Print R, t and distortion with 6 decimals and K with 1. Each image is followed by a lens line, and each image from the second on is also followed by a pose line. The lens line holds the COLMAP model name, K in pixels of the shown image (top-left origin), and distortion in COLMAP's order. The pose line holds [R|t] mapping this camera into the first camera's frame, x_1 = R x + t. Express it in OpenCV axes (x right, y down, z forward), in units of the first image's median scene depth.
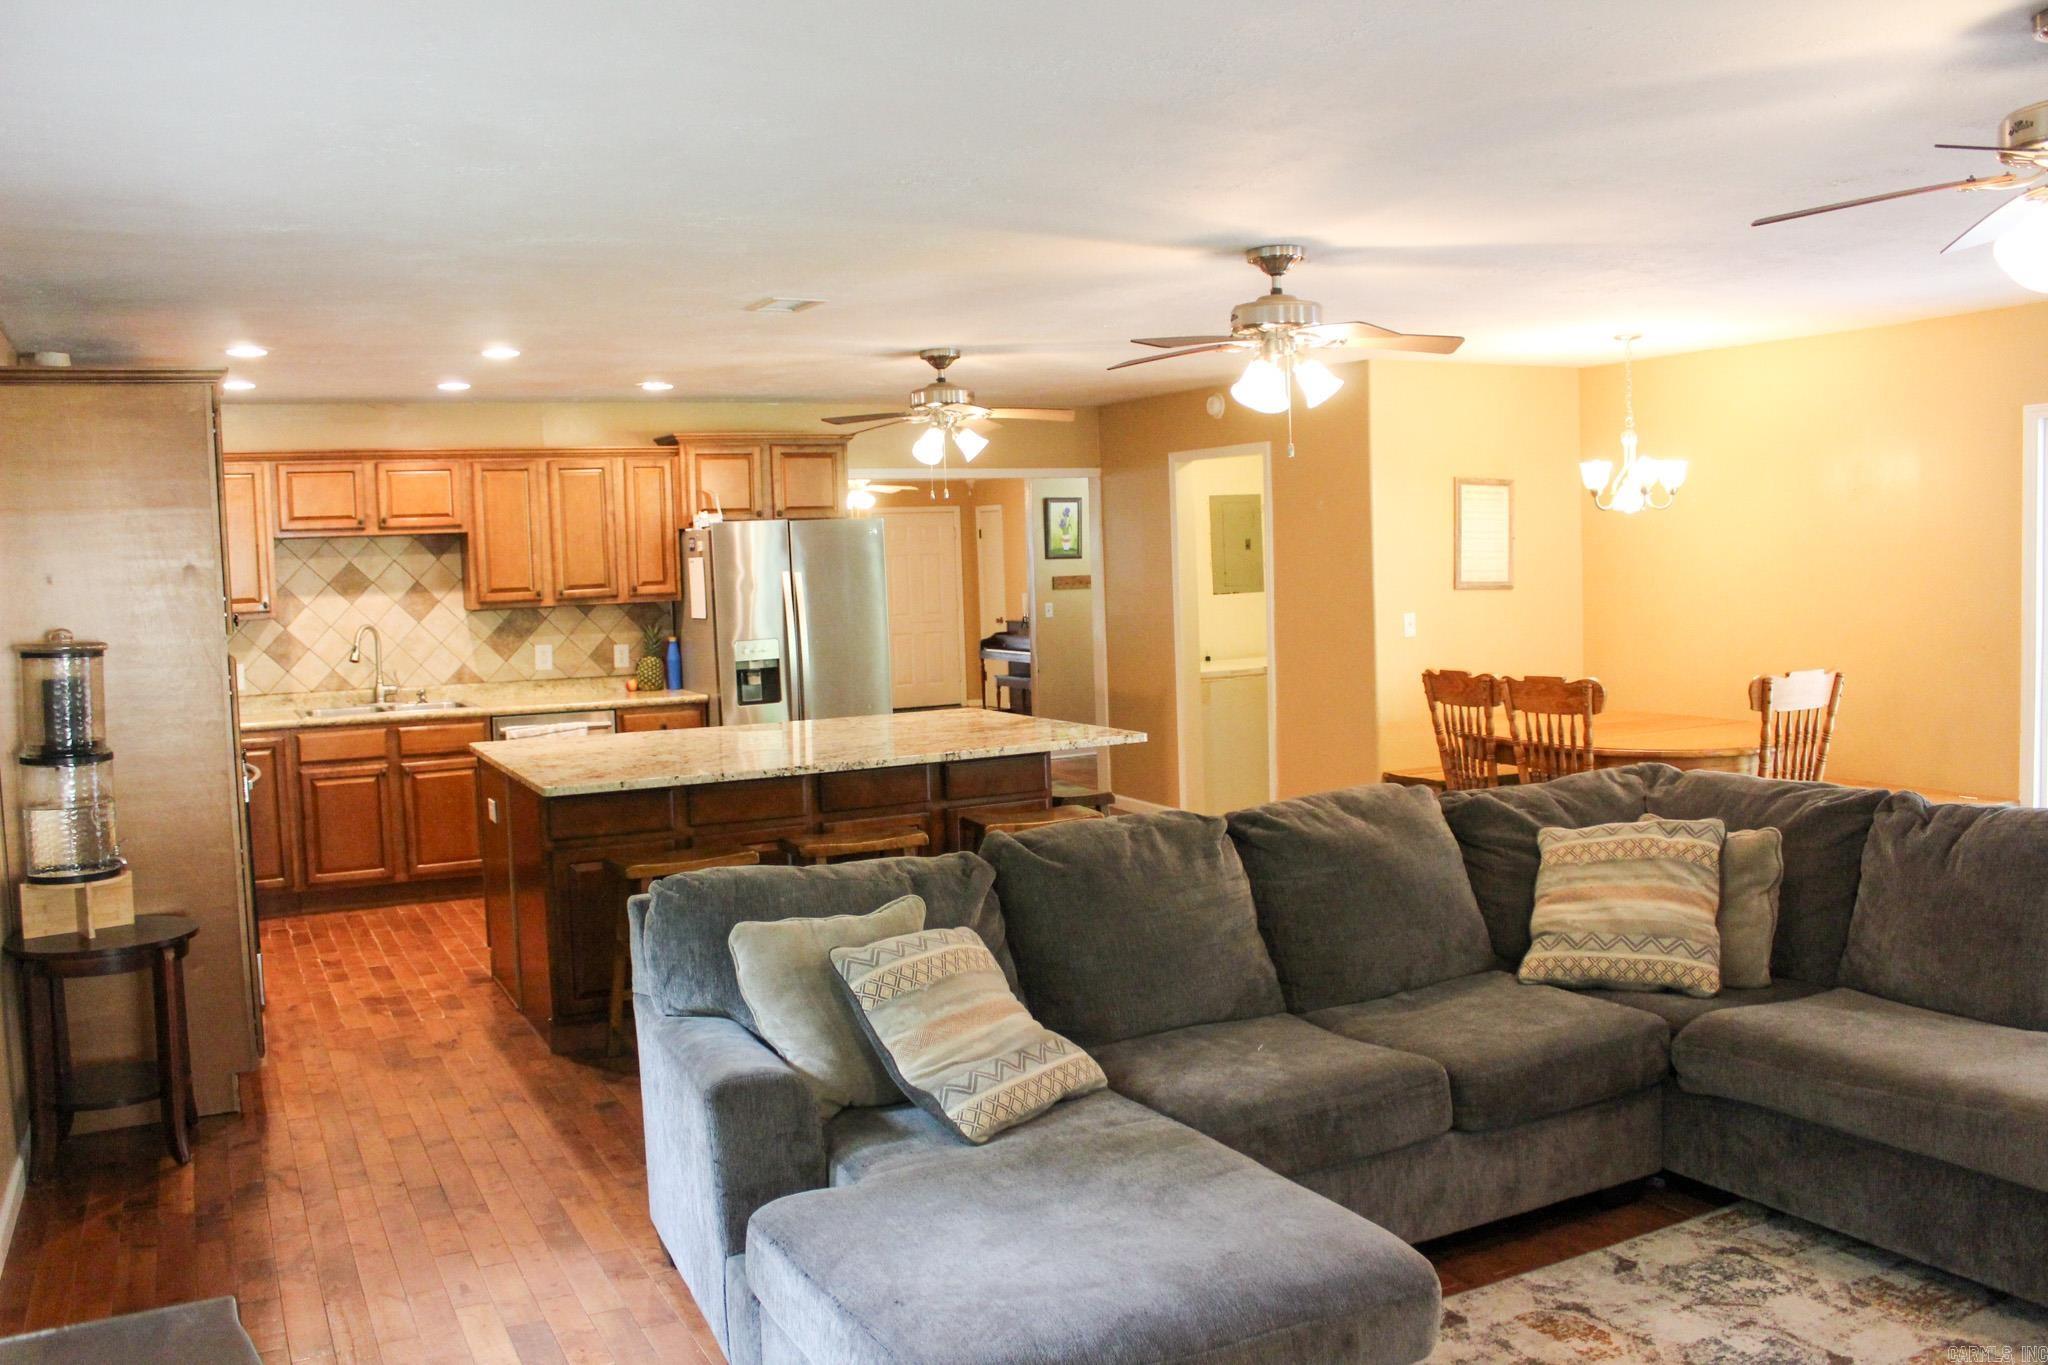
lens RADIAL K [[1705.3, 0, 1012.9], [0, 1705.3, 685.1], [0, 0, 1]] dist [-0.168777, 0.153149]
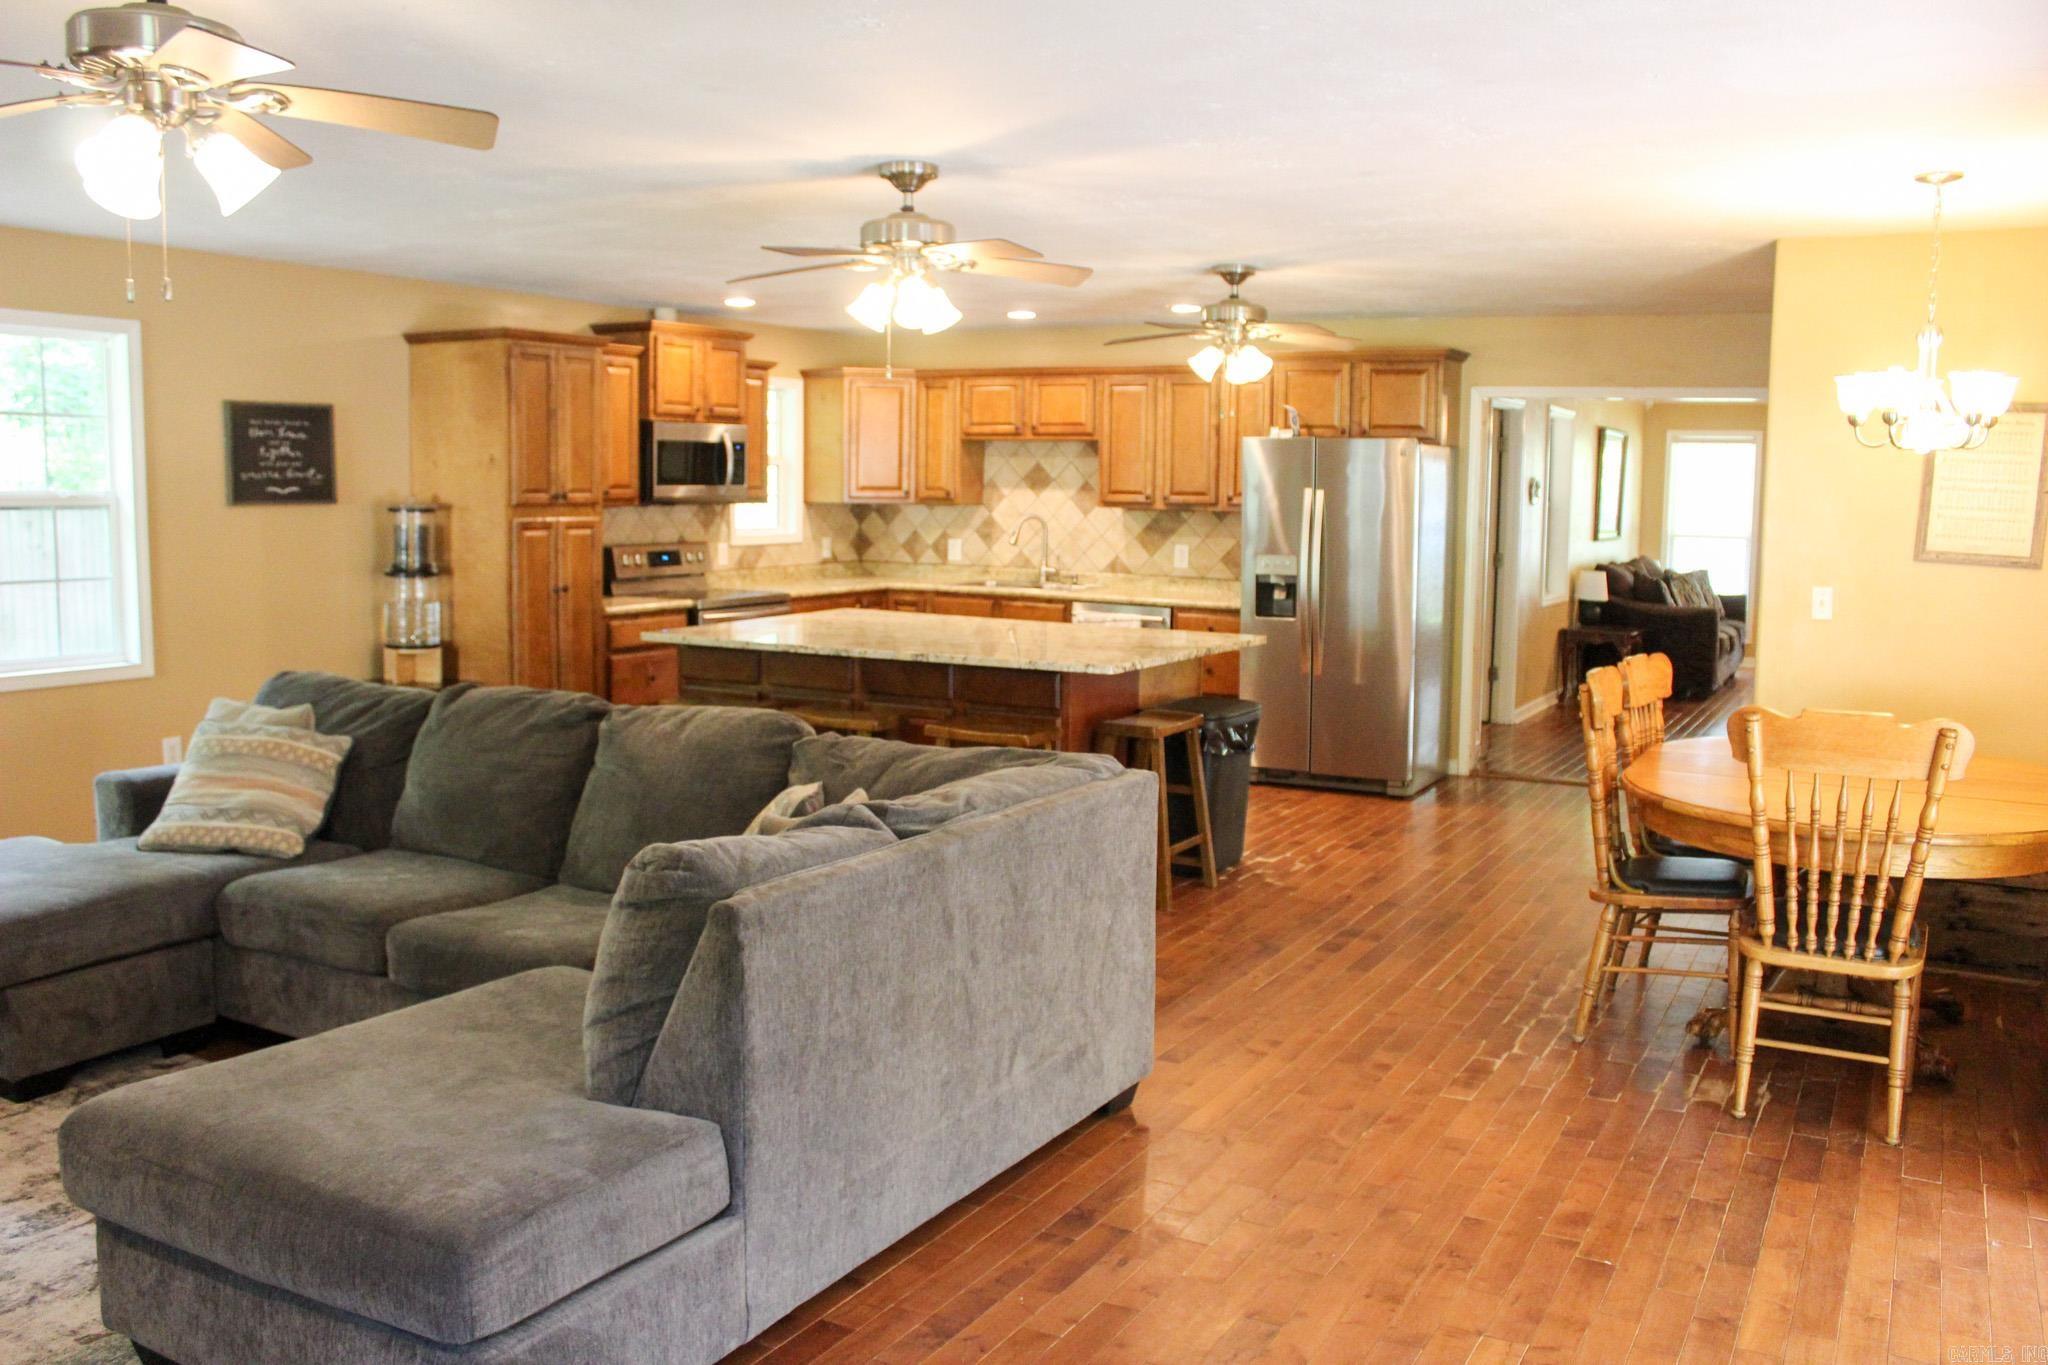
lens RADIAL K [[1705.3, 0, 1012.9], [0, 1705.3, 685.1], [0, 0, 1]] dist [-0.168777, 0.153149]
pose [[0.554248, 0.139166, -0.820635, 0.617328], [-0.093838, 0.990085, 0.104524, -0.041401], [0.827045, 0.019074, 0.561812, 0.305718]]
